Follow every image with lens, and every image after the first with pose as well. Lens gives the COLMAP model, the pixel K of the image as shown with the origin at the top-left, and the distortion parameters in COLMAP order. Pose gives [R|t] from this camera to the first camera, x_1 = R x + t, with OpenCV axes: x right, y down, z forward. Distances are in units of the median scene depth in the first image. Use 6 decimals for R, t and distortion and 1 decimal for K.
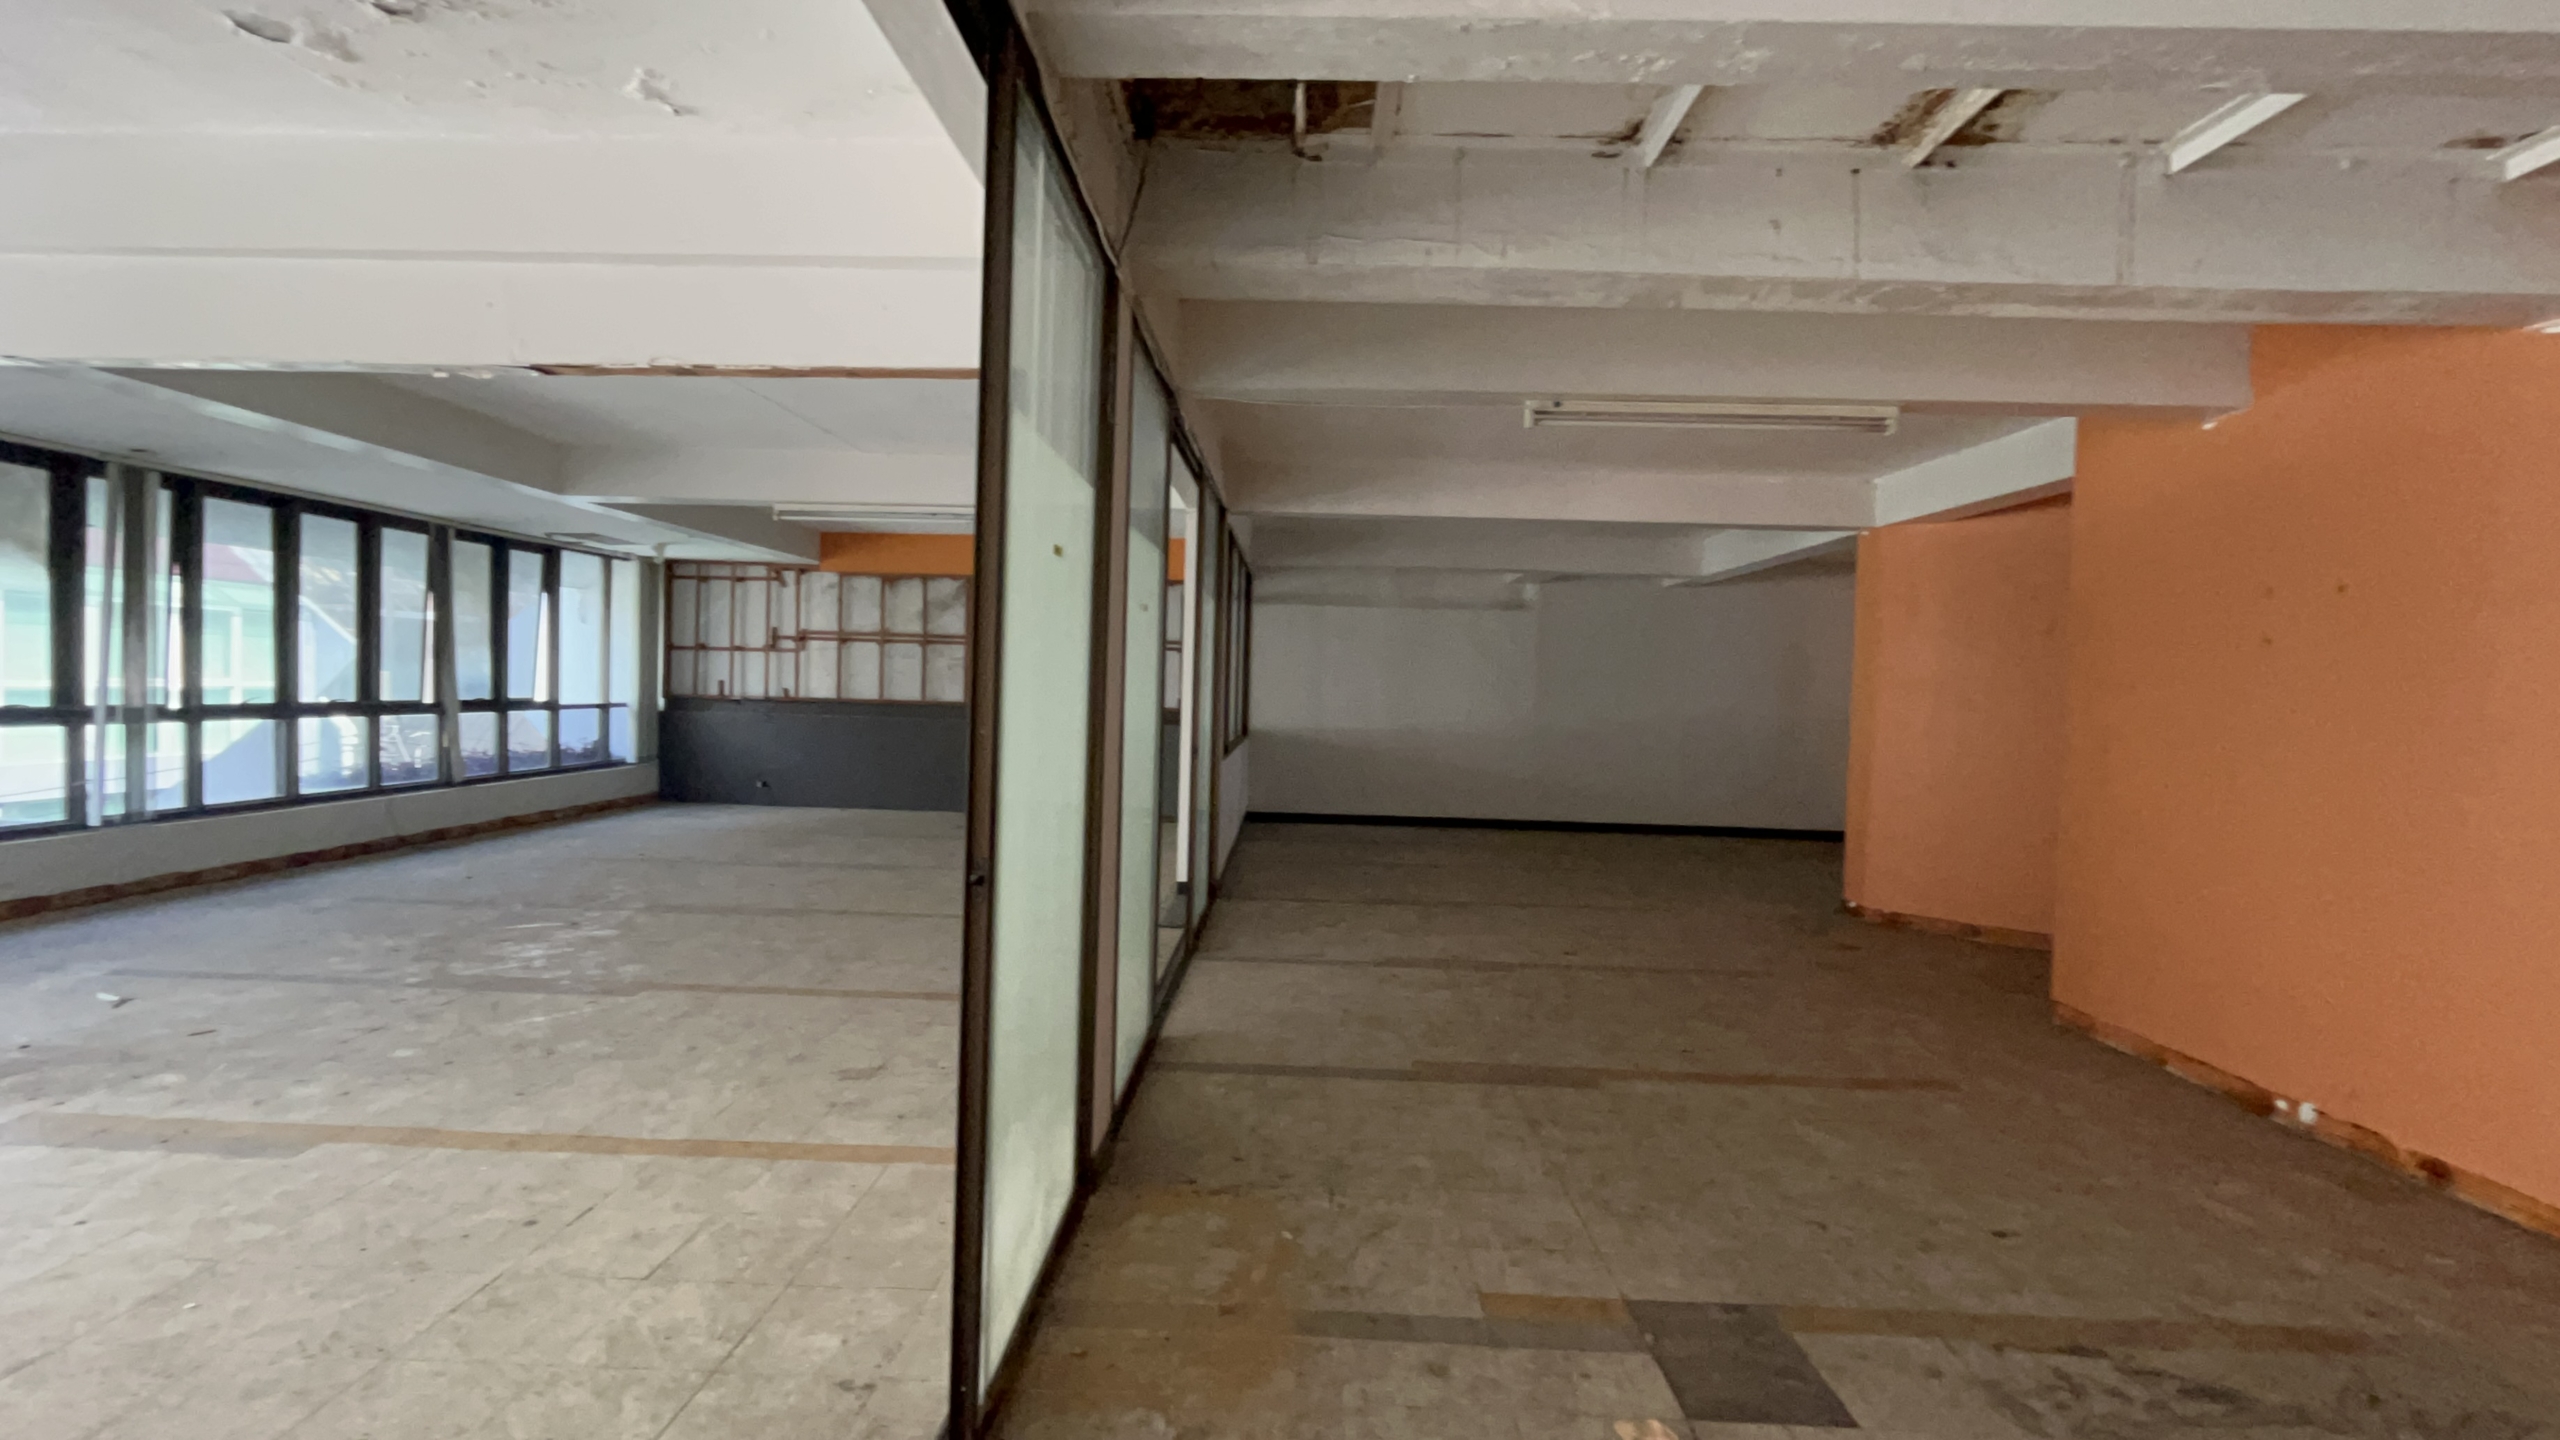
lens RADIAL K [[1151.8, 0, 1268.9], [0, 1151.8, 718.0], [0, 0, 1]] dist [-0.003112, -0.000161]
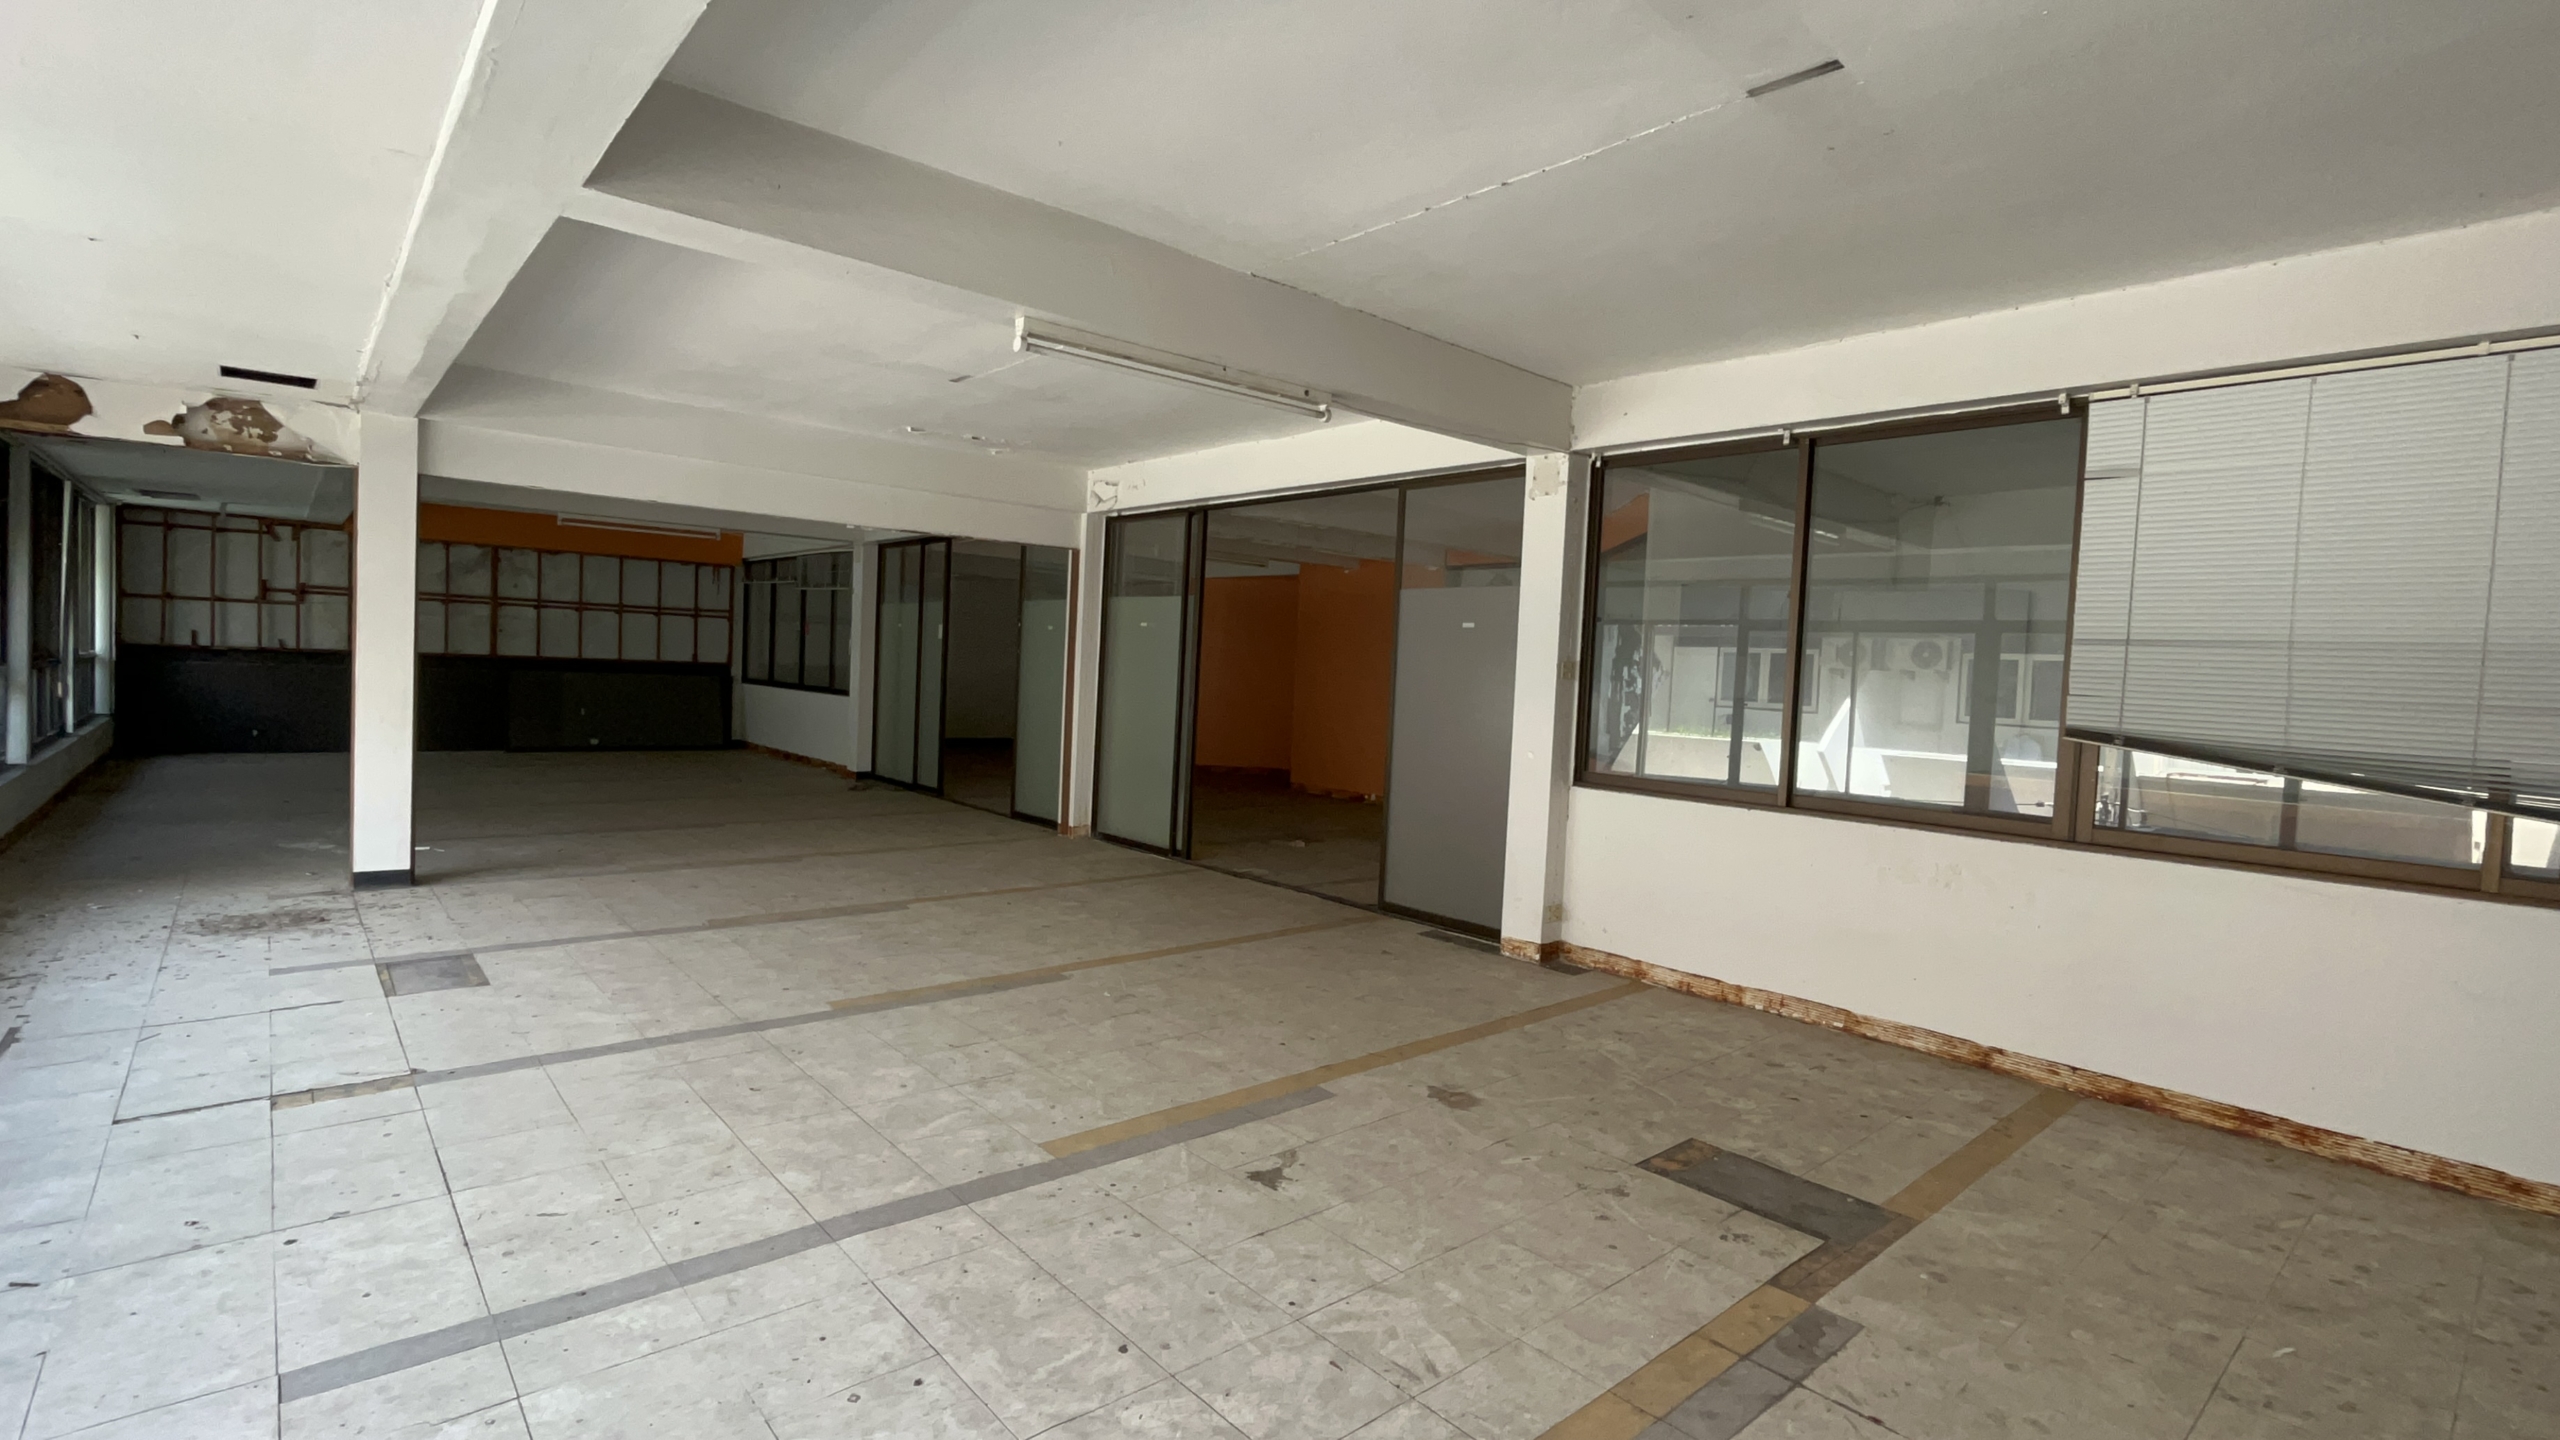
lens RADIAL K [[1151.8, 0, 1269.5], [0, 1151.8, 715.4], [0, 0, 1]] dist [-0.003112, -0.000161]
pose [[0.735147, -0.024735, 0.677456, -0.816798], [-0.004294, 0.999144, 0.041141, -0.006710], [-0.677894, -0.033154, 0.734412, -0.636592]]
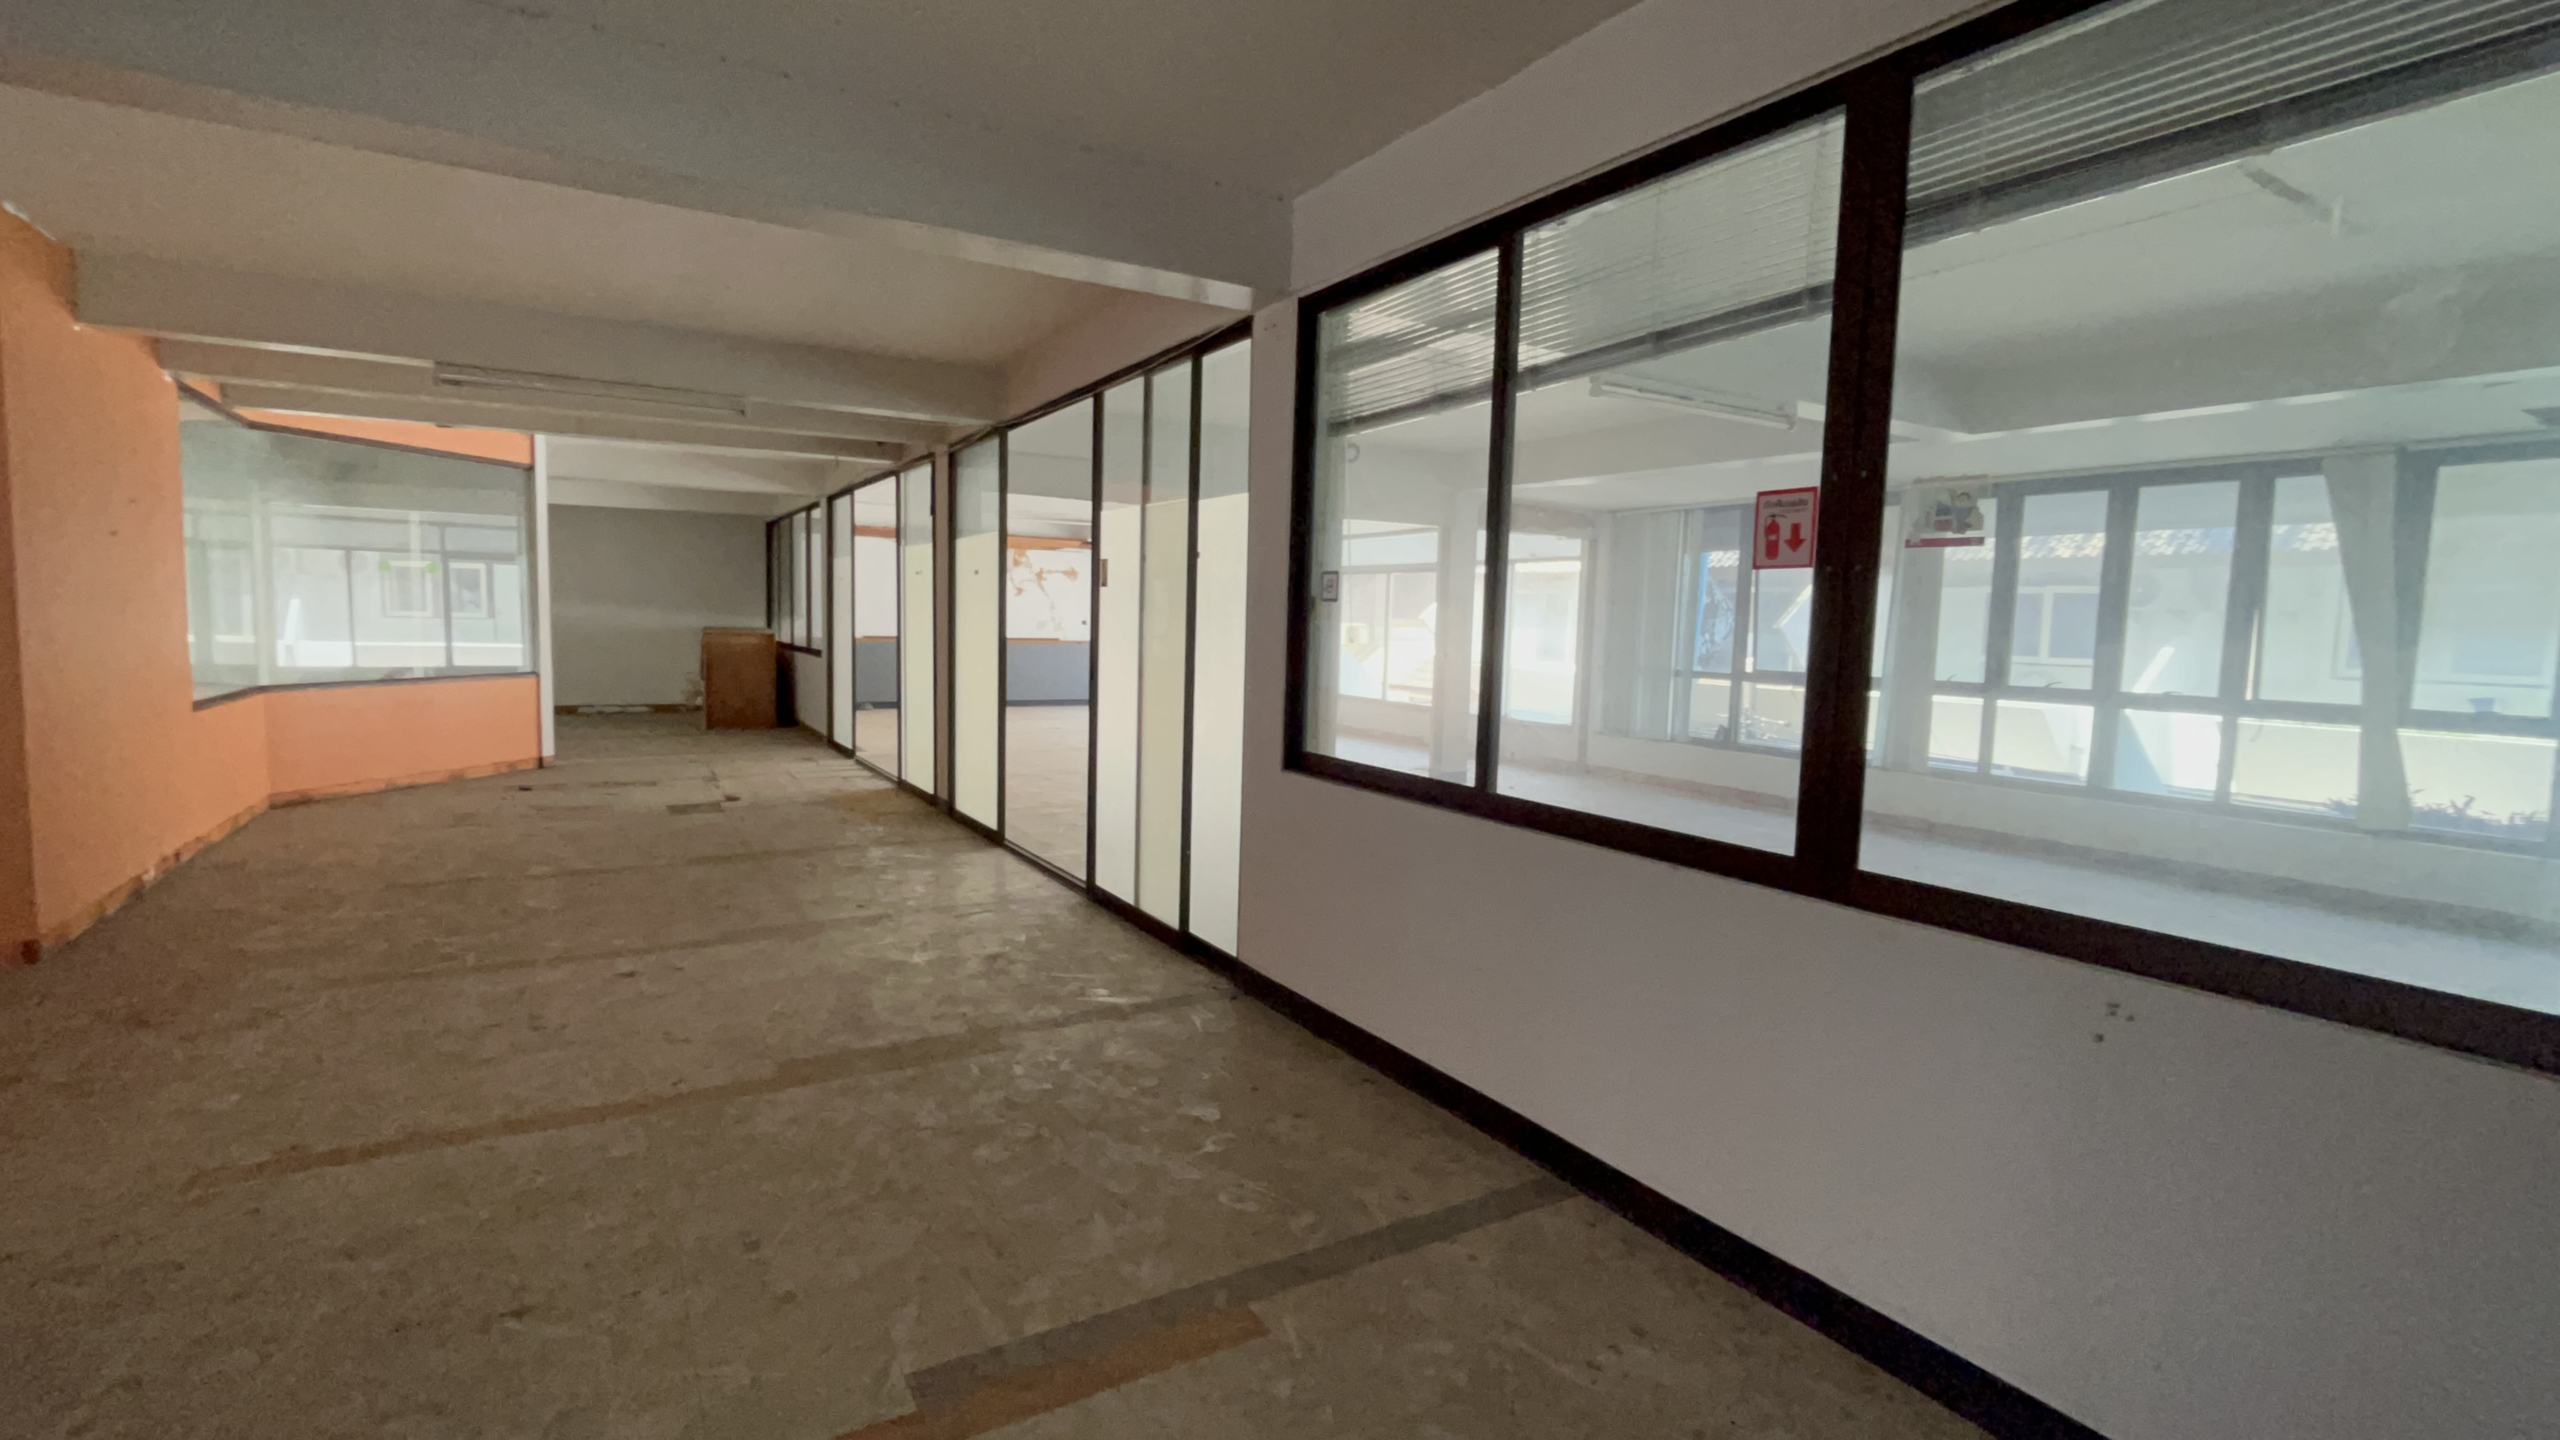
lens RADIAL K [[1151.8, 0, 1270.0], [0, 1151.8, 714.5], [0, 0, 1]] dist [-0.003112, -0.000161]
pose [[-0.842350, -0.006496, -0.538892, 0.282237], [-0.066387, 0.993563, 0.091794, -0.039859], [0.534827, 0.113098, -0.837359, 1.624178]]
